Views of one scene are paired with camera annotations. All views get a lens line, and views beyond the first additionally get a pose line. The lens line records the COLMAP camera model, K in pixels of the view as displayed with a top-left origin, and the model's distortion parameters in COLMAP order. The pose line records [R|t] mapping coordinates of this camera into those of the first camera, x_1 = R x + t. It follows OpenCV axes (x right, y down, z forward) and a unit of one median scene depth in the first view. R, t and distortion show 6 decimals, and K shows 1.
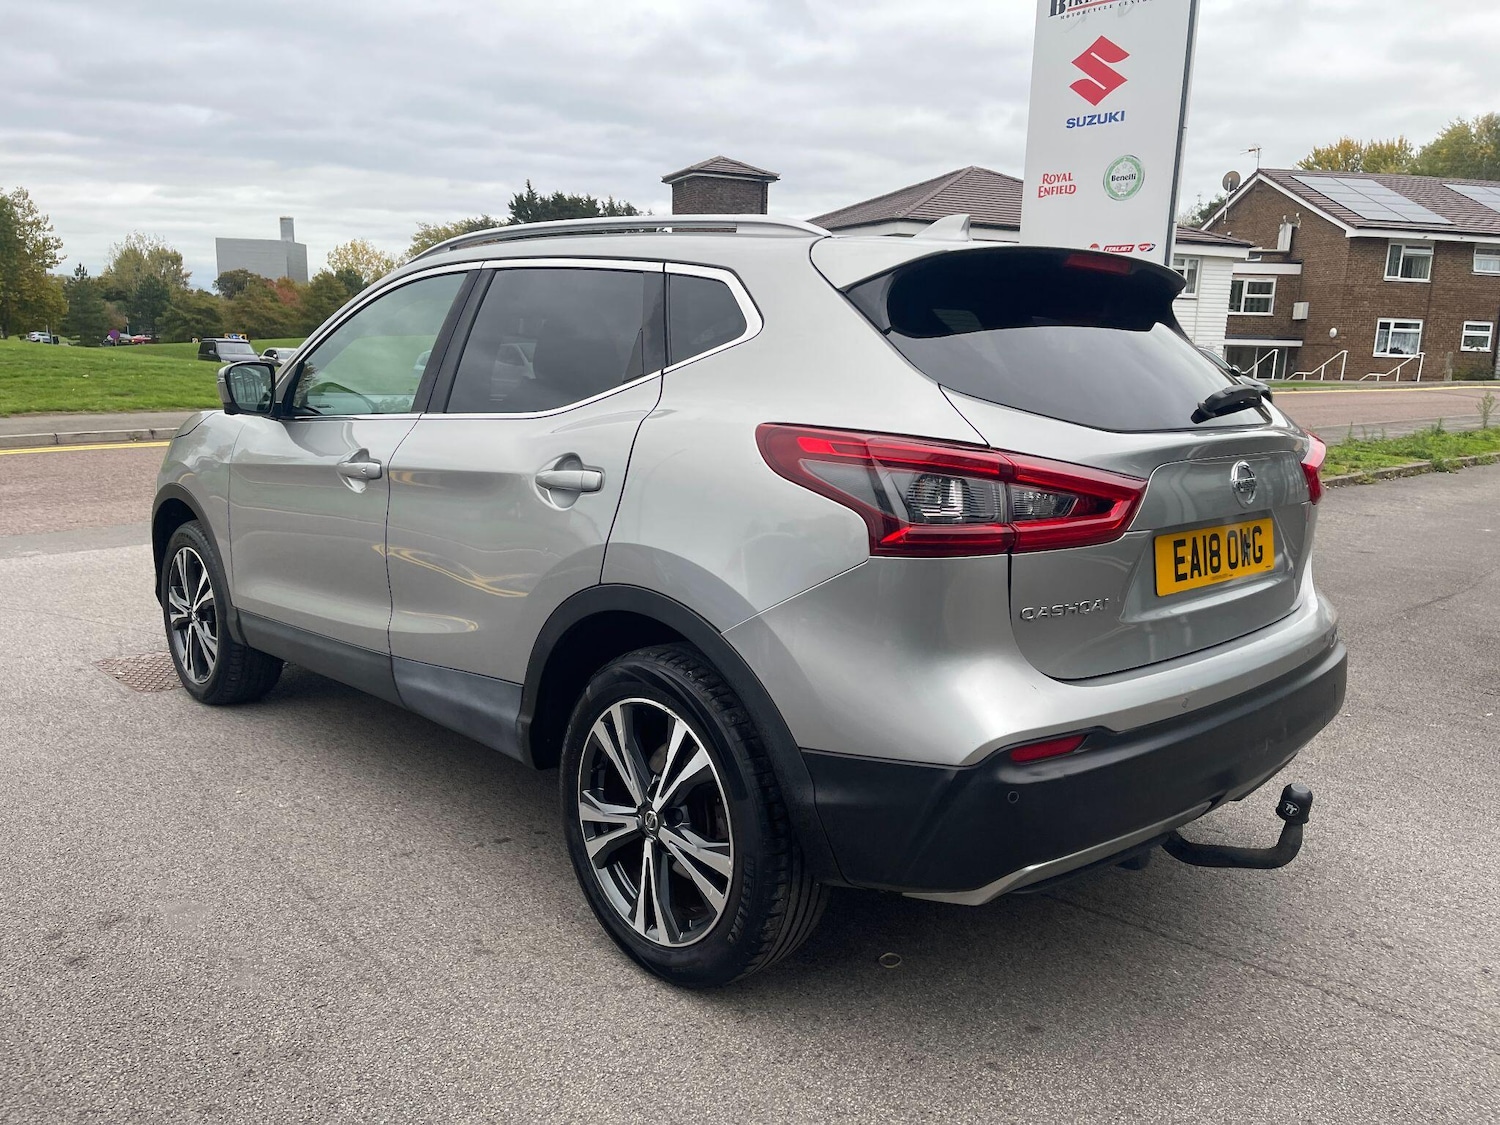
lens RADIAL K [[1127.7, 0, 749.0], [0, 1127.7, 556.3], [0, 0, 1]] dist [0.080346, -0.106594]
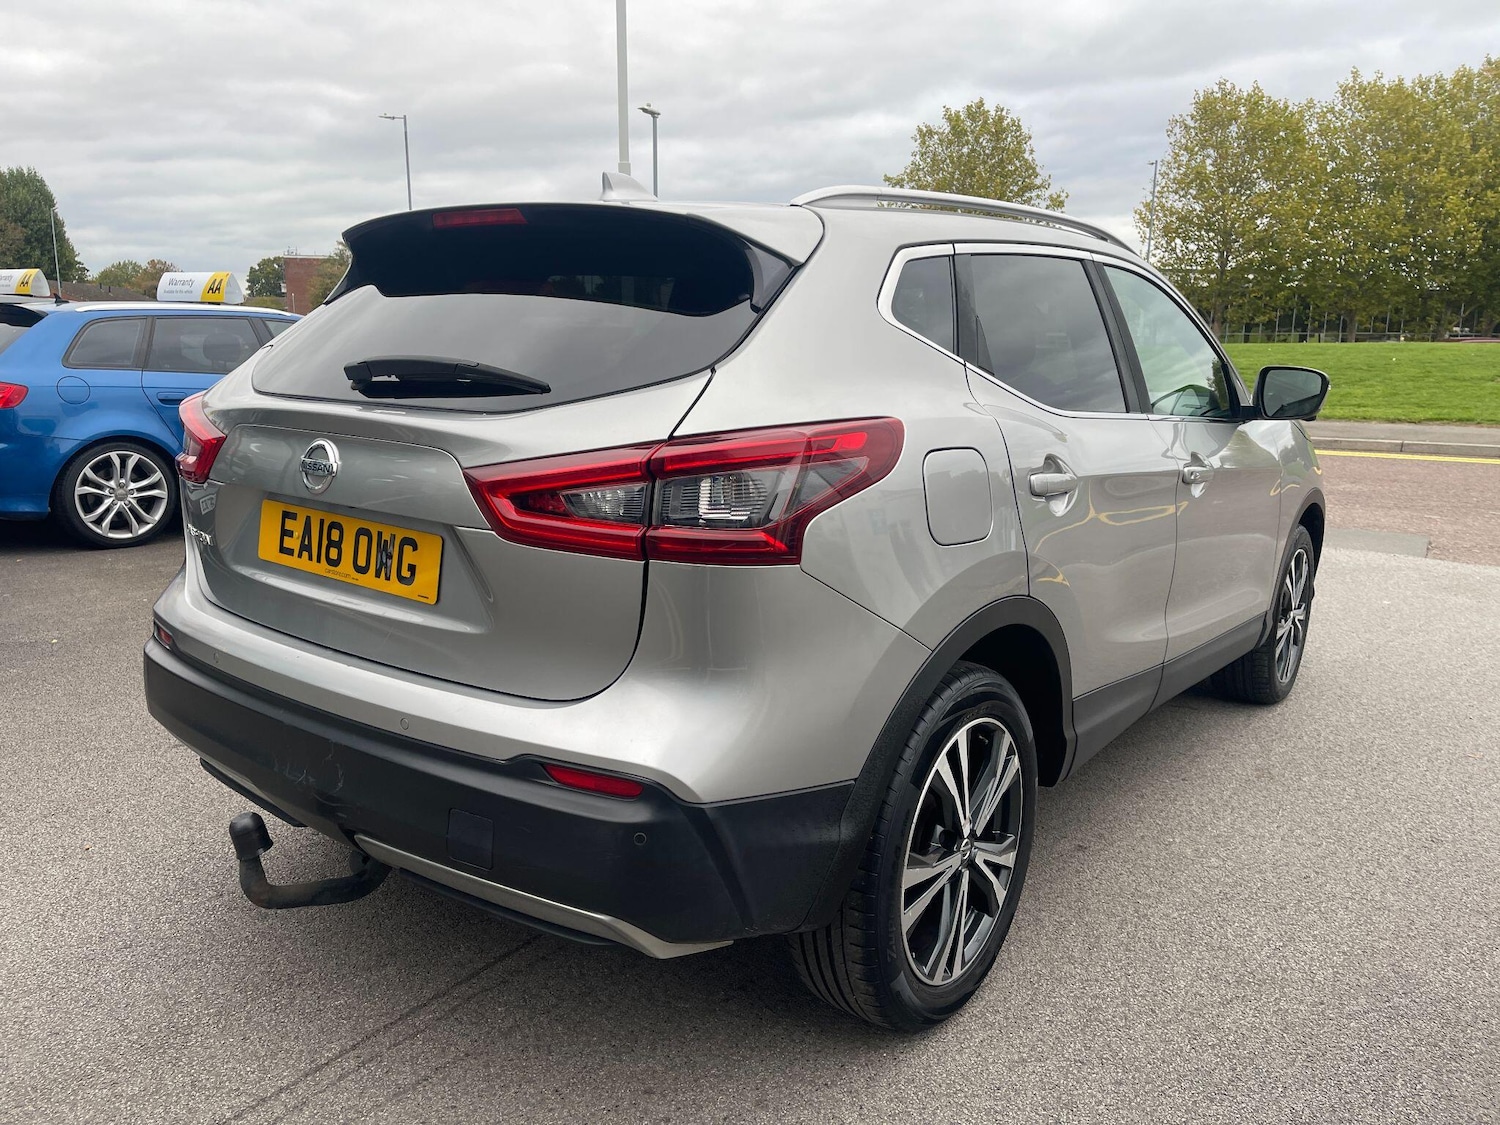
lens RADIAL K [[1127.7, 0, 745.3], [0, 1127.7, 559.2], [0, 0, 1]] dist [0.080346, -0.106594]
pose [[0.156215, 0.173604, -0.972347, 1.237962], [-0.189486, 0.971415, 0.142995, -0.166368], [0.969377, 0.161908, 0.184645, 1.083864]]
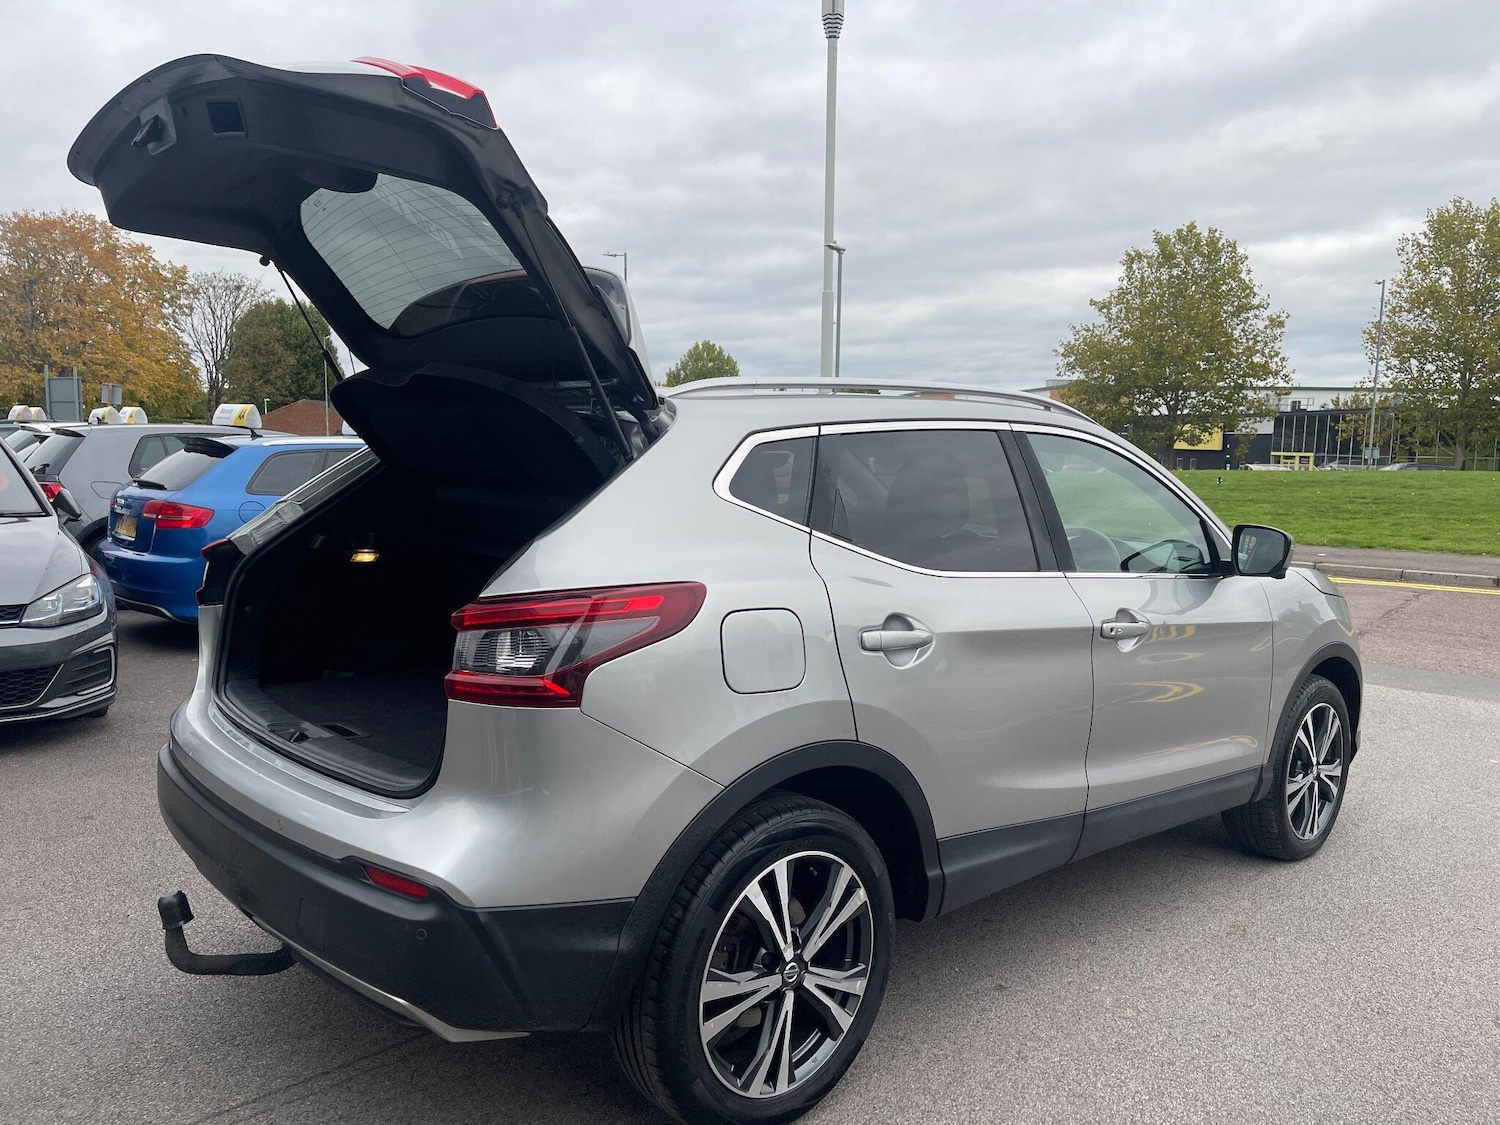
lens RADIAL K [[1127.7, 0, 765.0], [0, 1127.7, 571.5], [0, 0, 1]] dist [0.080346, -0.106594]
pose [[-0.010725, 0.087486, -0.996108, 1.381881], [-0.203226, 0.975184, 0.087837, -0.267687], [0.979073, 0.203377, 0.007321, 1.352103]]
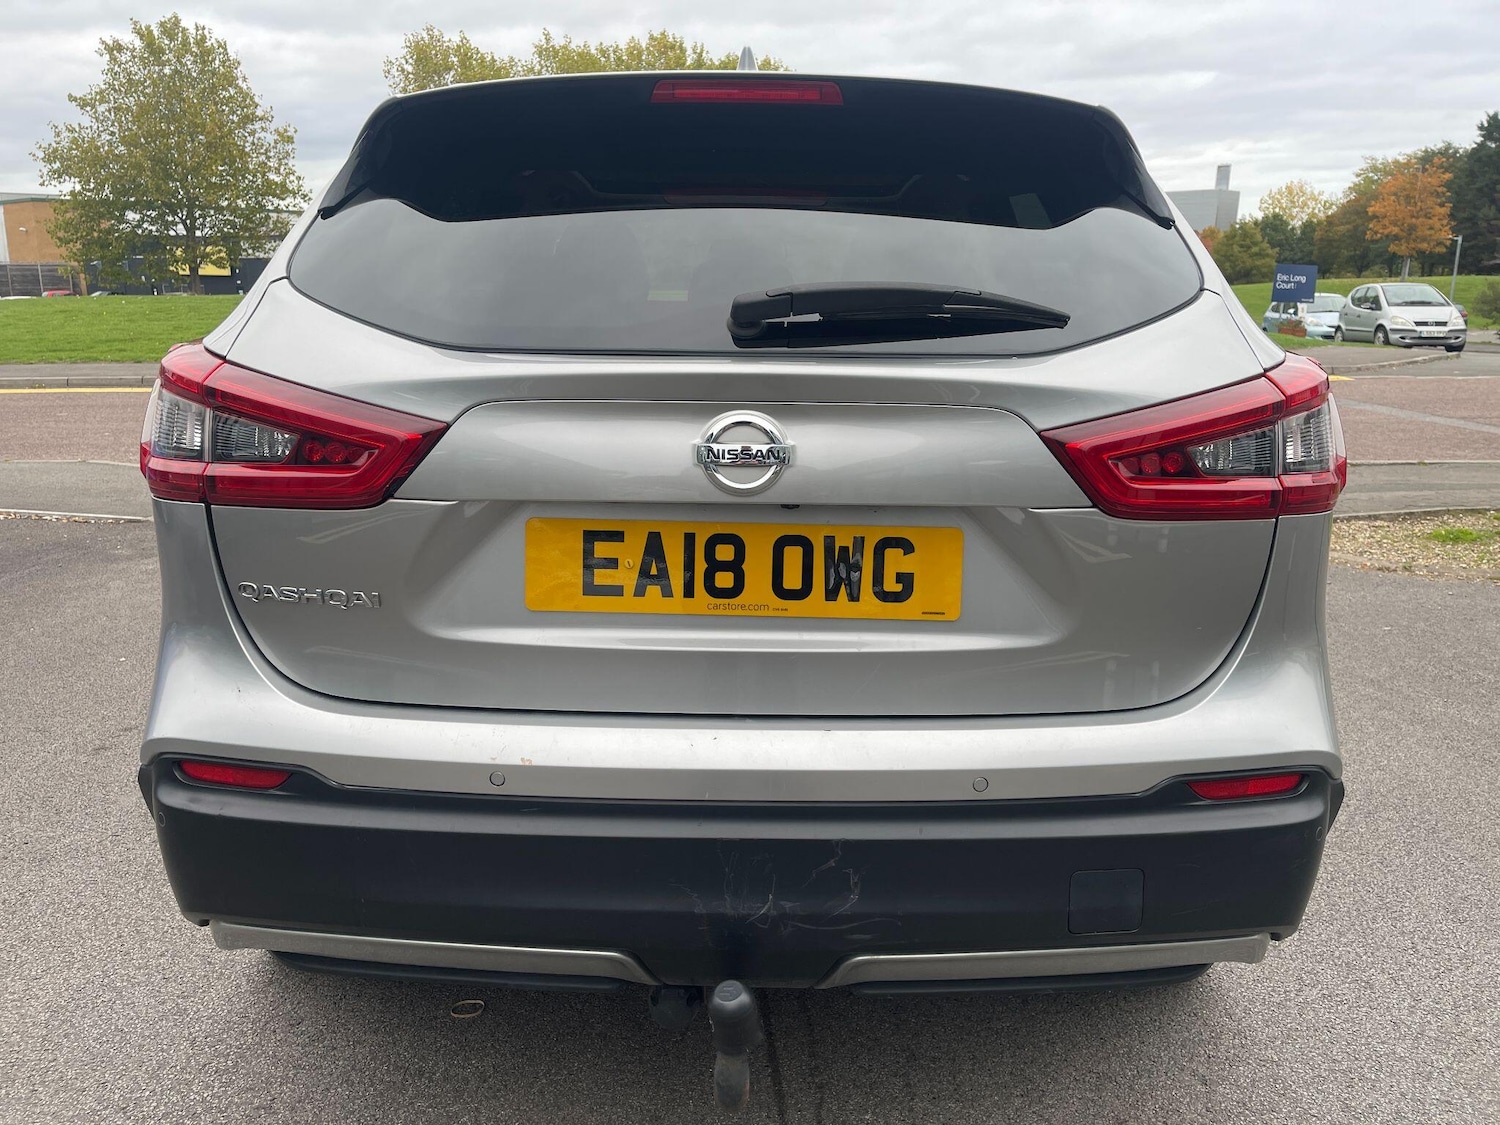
lens RADIAL K [[1127.7, 0, 752.3], [0, 1127.7, 569.0], [0, 0, 1]] dist [0.080346, -0.106594]
pose [[0.719091, 0.148674, -0.678826, 0.777749], [-0.114822, 0.988839, 0.094940, -0.055707], [0.685365, 0.009673, 0.728136, 0.546158]]
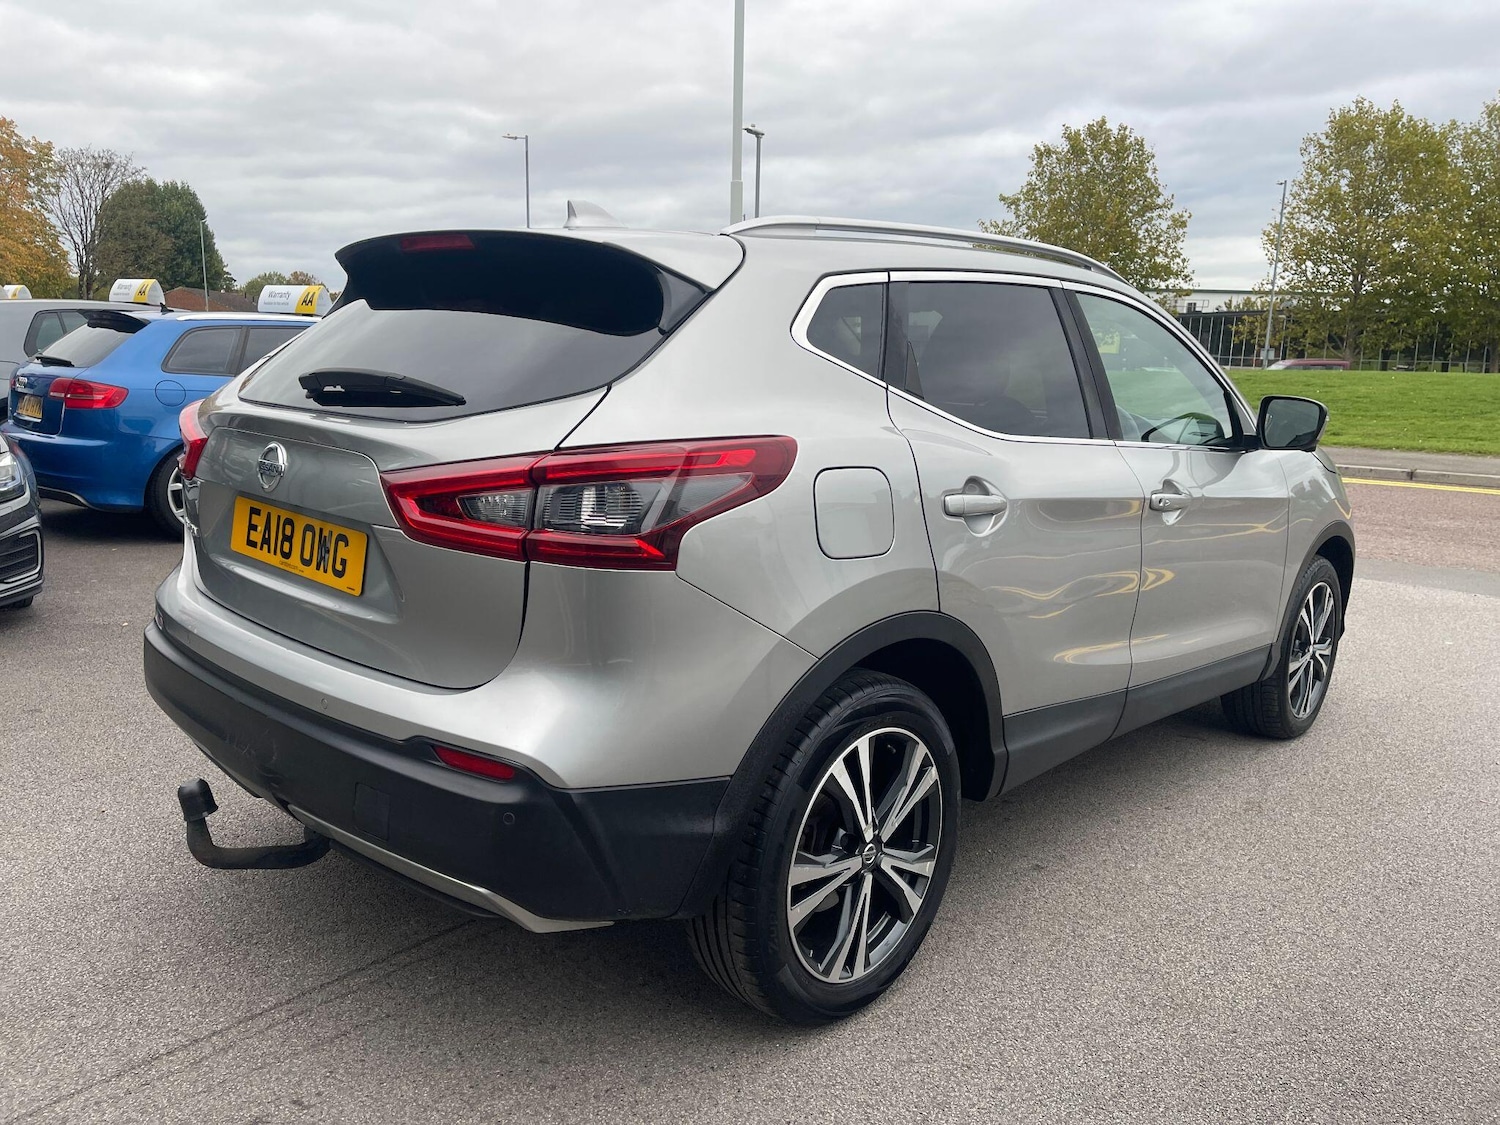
lens RADIAL K [[1127.7, 0, 743.4], [0, 1127.7, 559.3], [0, 0, 1]] dist [0.080346, -0.106594]
pose [[0.057365, 0.163764, -0.984830, 1.302104], [-0.211087, 0.966143, 0.148361, -0.197348], [0.975783, 0.199374, 0.089991, 1.221114]]
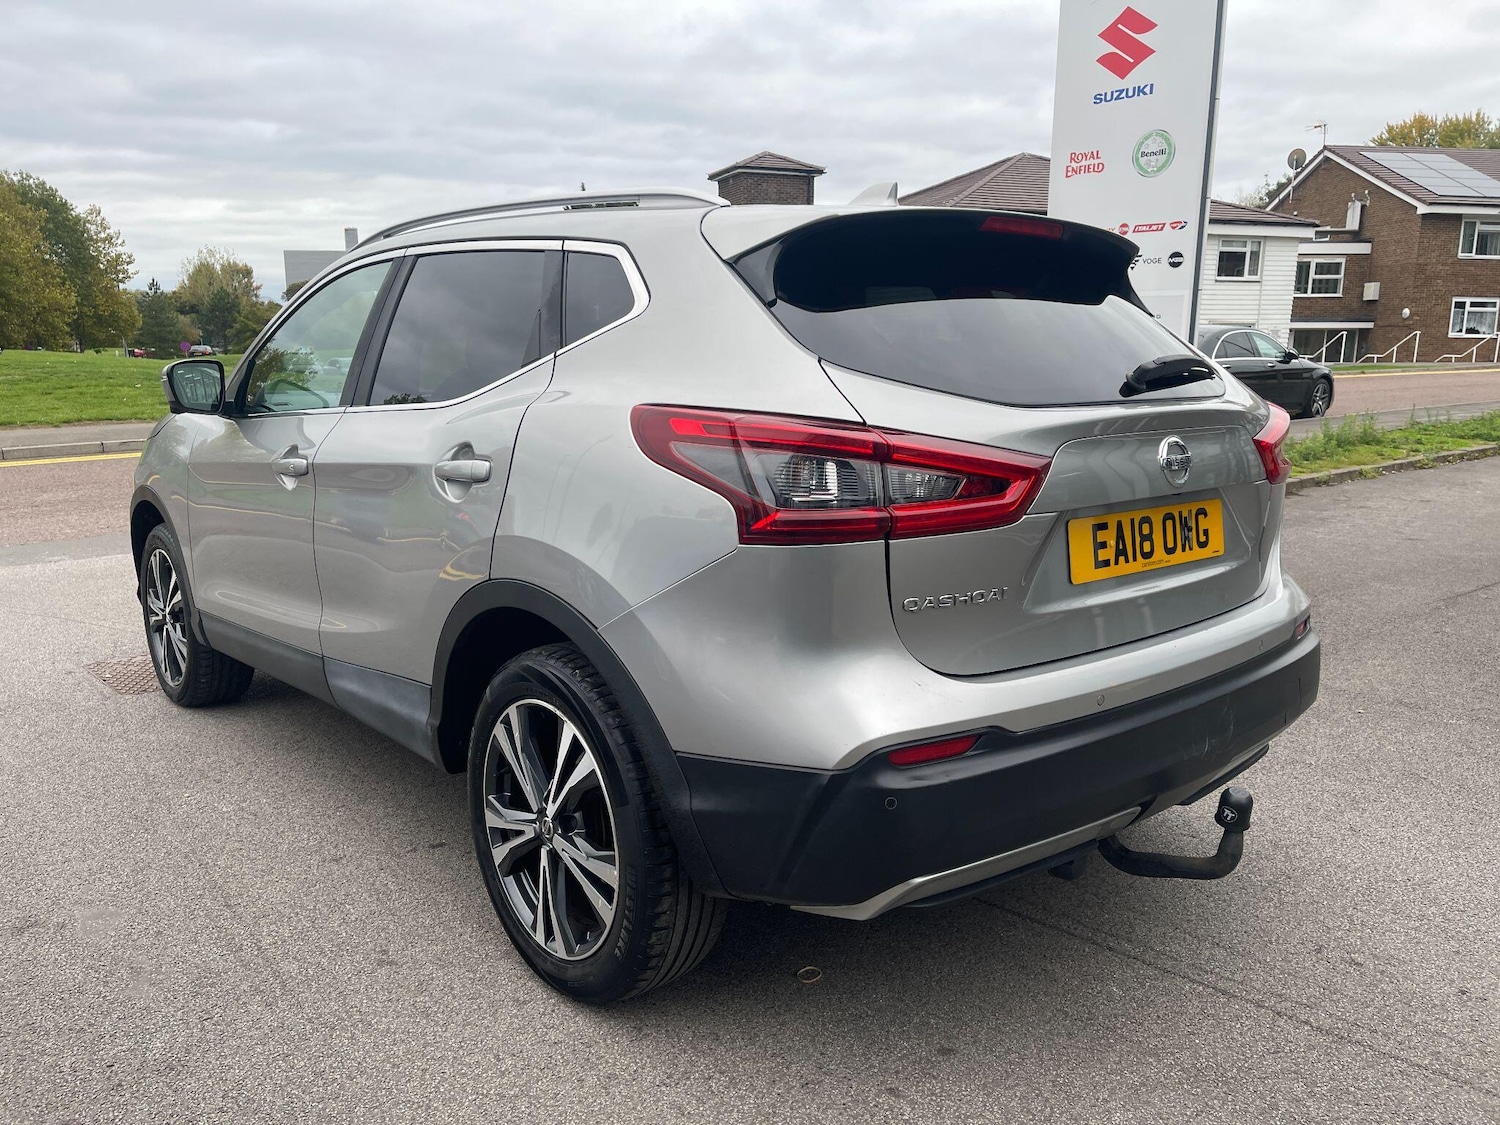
lens RADIAL K [[1127.7, 0, 744.0], [0, 1127.7, 563.7], [0, 0, 1]] dist [0.080346, -0.106594]
pose [[0.998204, -0.012680, -0.058543, 0.130145], [0.013162, 0.999882, 0.007862, 0.006579], [0.058437, -0.008618, 0.998254, 0.059019]]
